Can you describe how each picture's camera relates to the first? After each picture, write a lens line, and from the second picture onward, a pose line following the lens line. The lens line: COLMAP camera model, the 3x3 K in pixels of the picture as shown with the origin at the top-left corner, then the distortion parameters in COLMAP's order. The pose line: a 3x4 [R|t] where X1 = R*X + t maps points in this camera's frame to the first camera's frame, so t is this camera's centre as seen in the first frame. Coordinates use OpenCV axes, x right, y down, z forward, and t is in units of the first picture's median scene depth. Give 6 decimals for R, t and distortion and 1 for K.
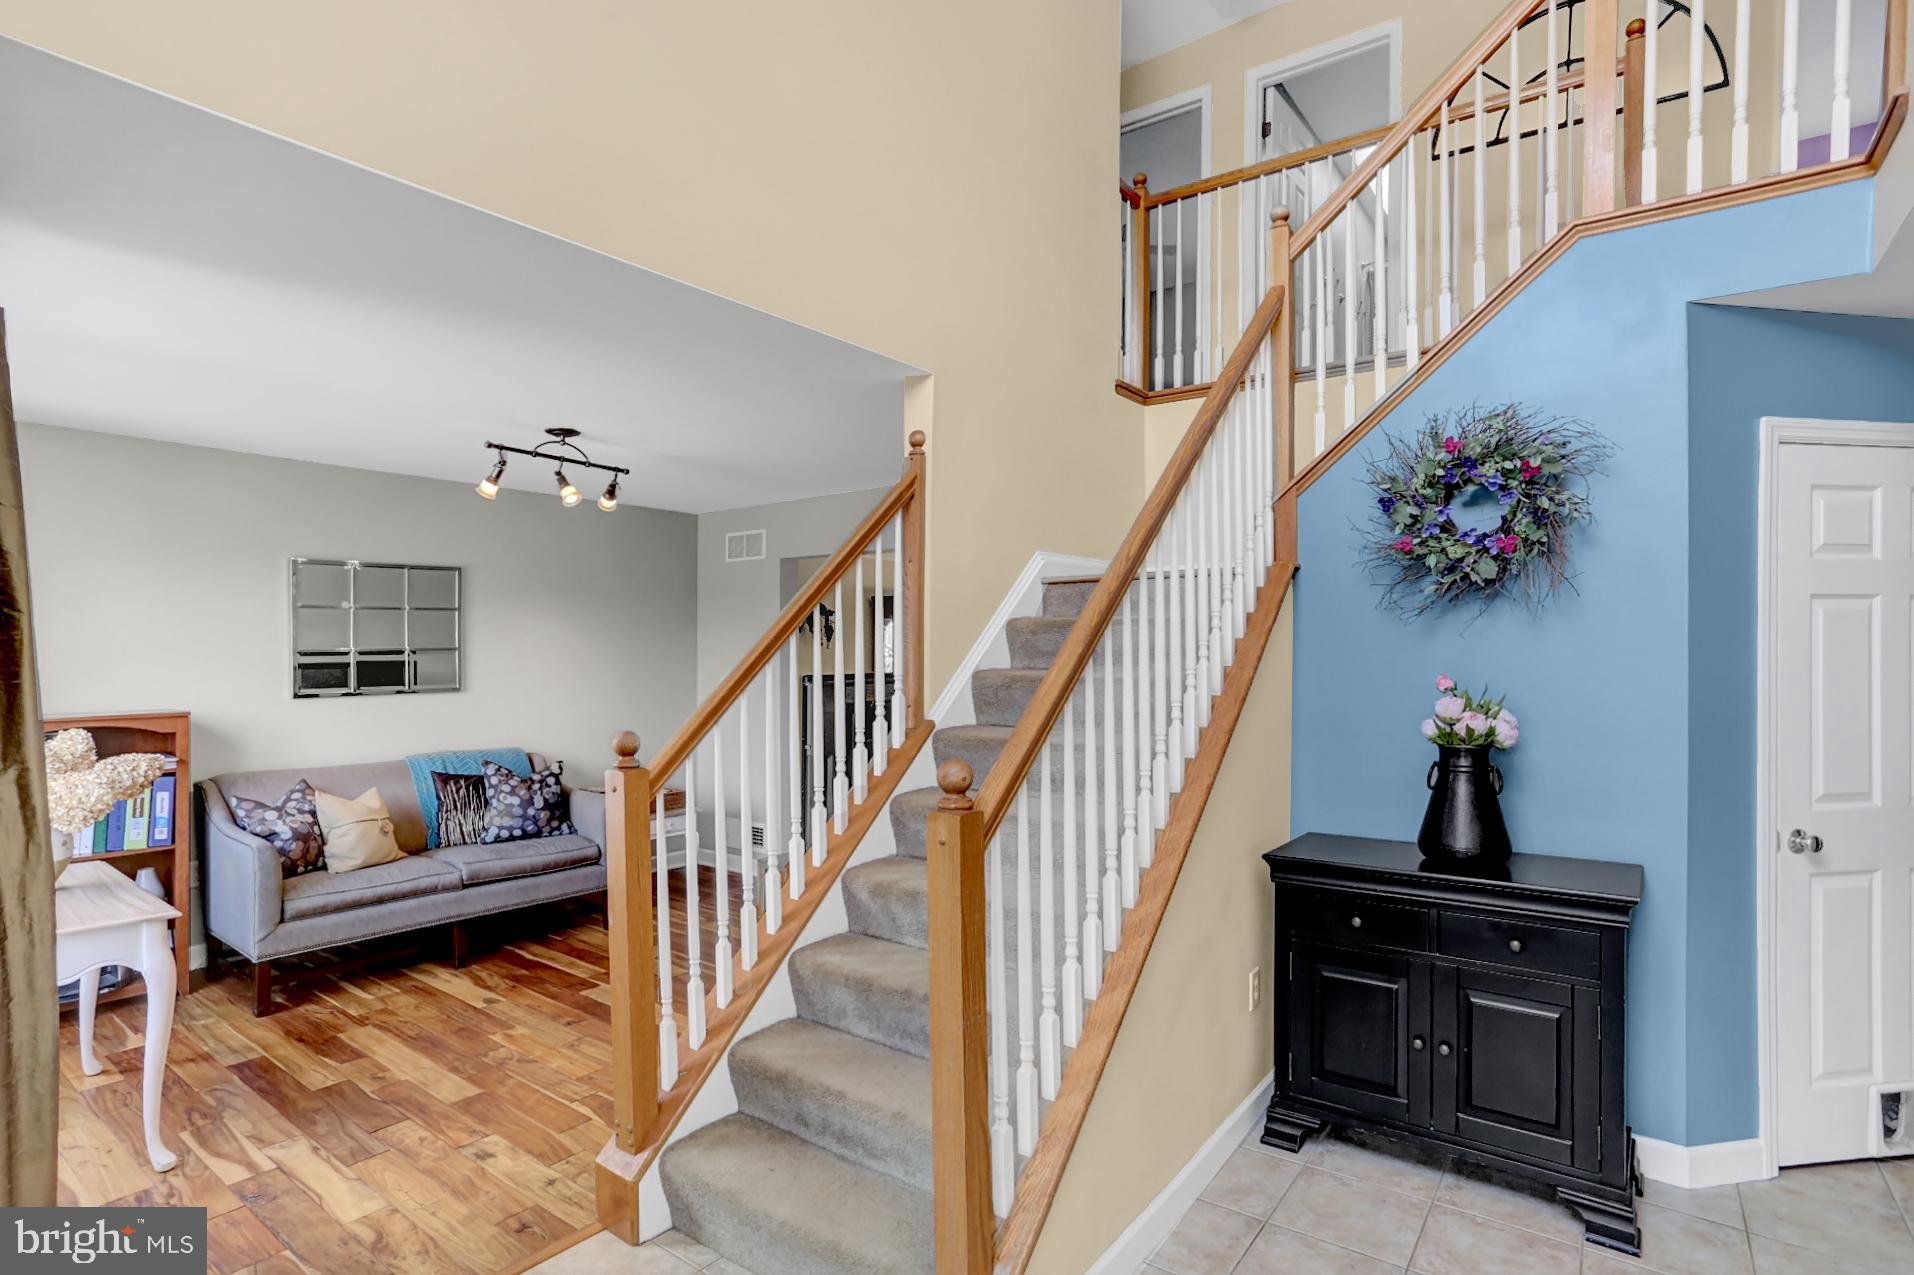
lens RADIAL K [[932.8, 0, 959.2], [0, 932.8, 676.1], [0, 0, 1]] dist [-0.090367, 0.041207]
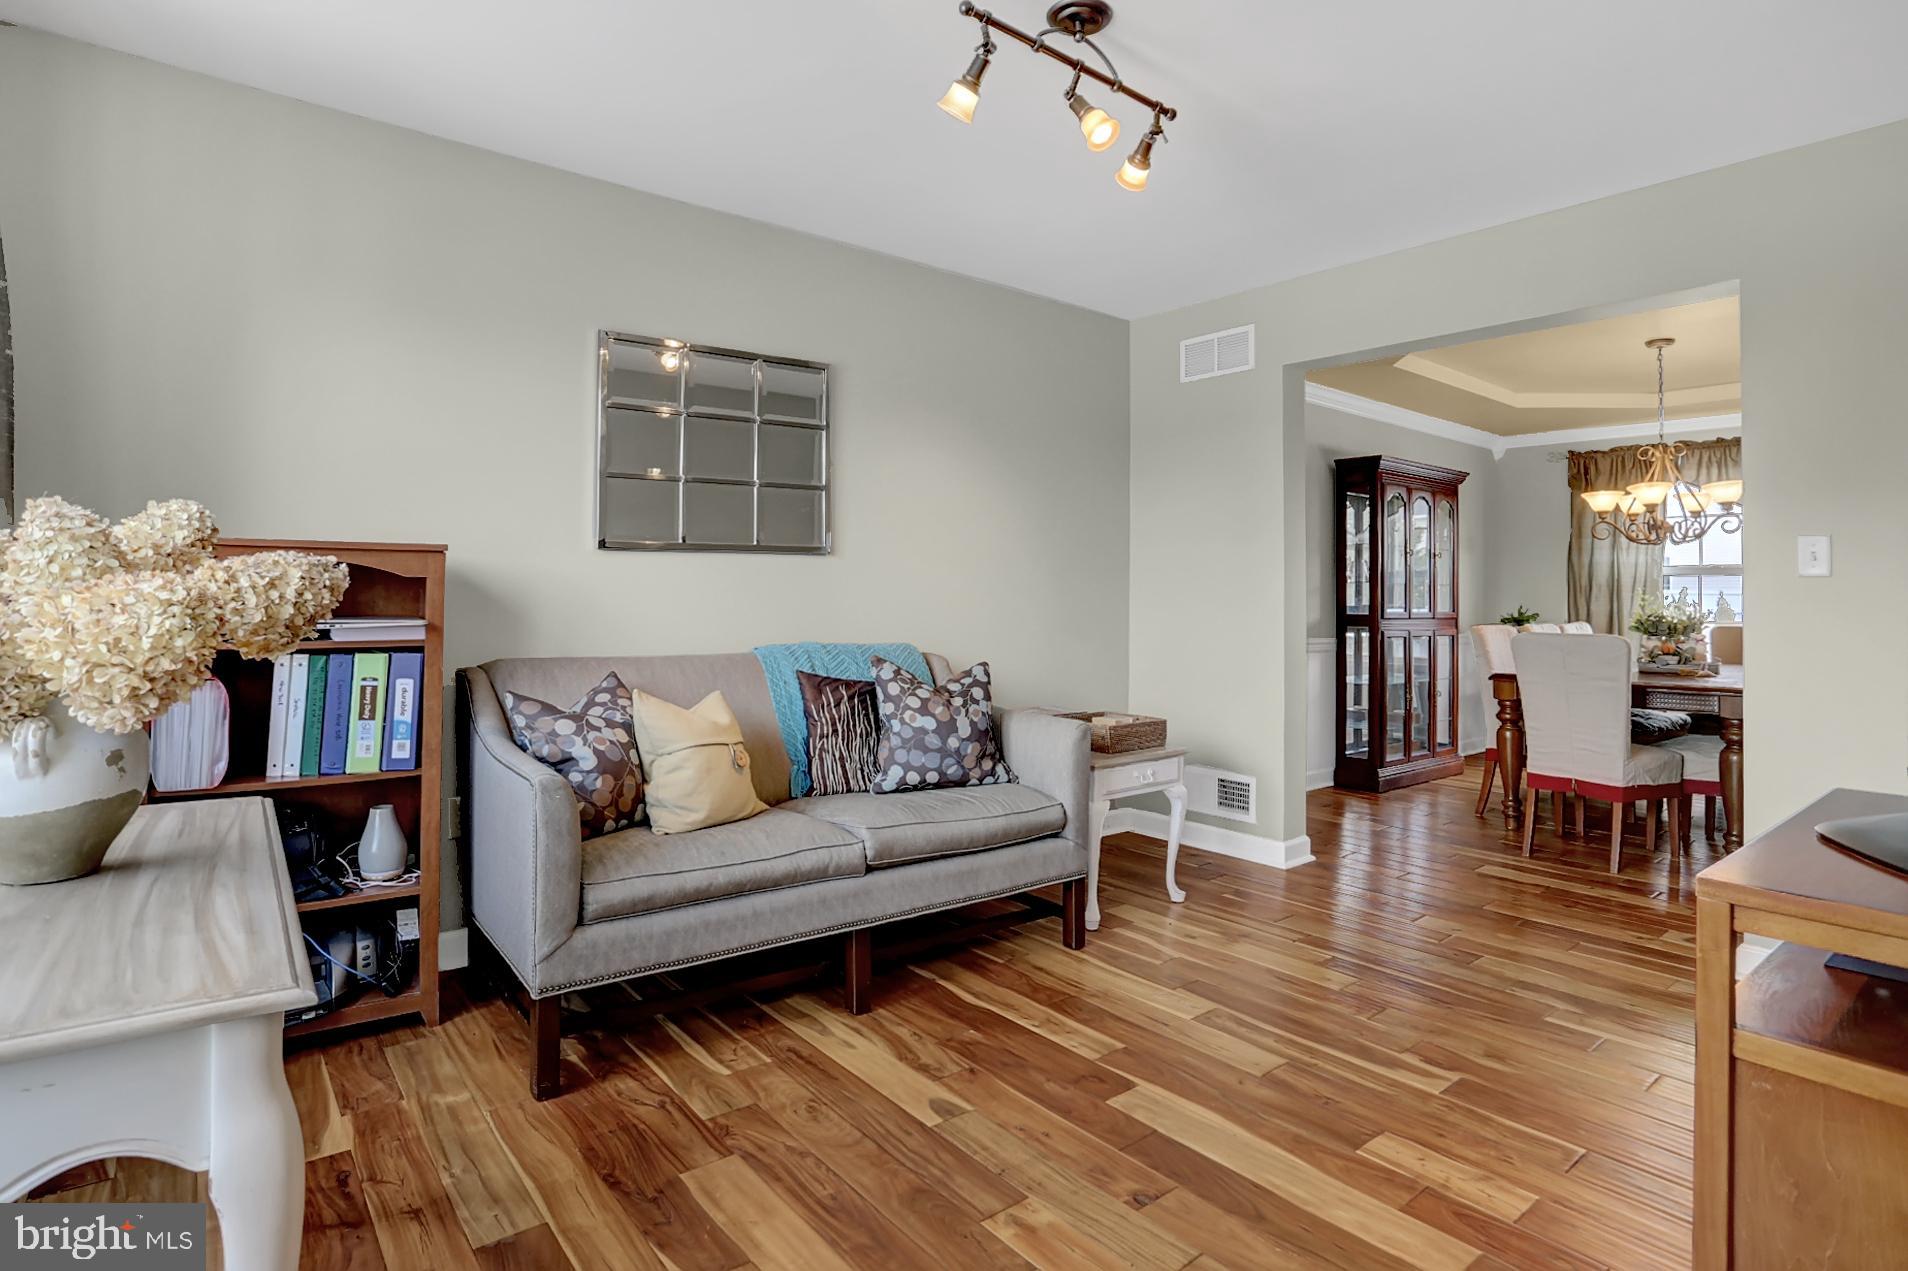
lens RADIAL K [[983.5, 0, 961.6], [0, 983.5, 627.0], [0, 0, 1]] dist [-0.080587, 0.048498]
pose [[0.964606, 0.018869, -0.263021, -0.349935], [-0.016994, 0.999811, 0.009402, 0.078523], [0.263149, -0.004600, 0.964744, 0.453013]]
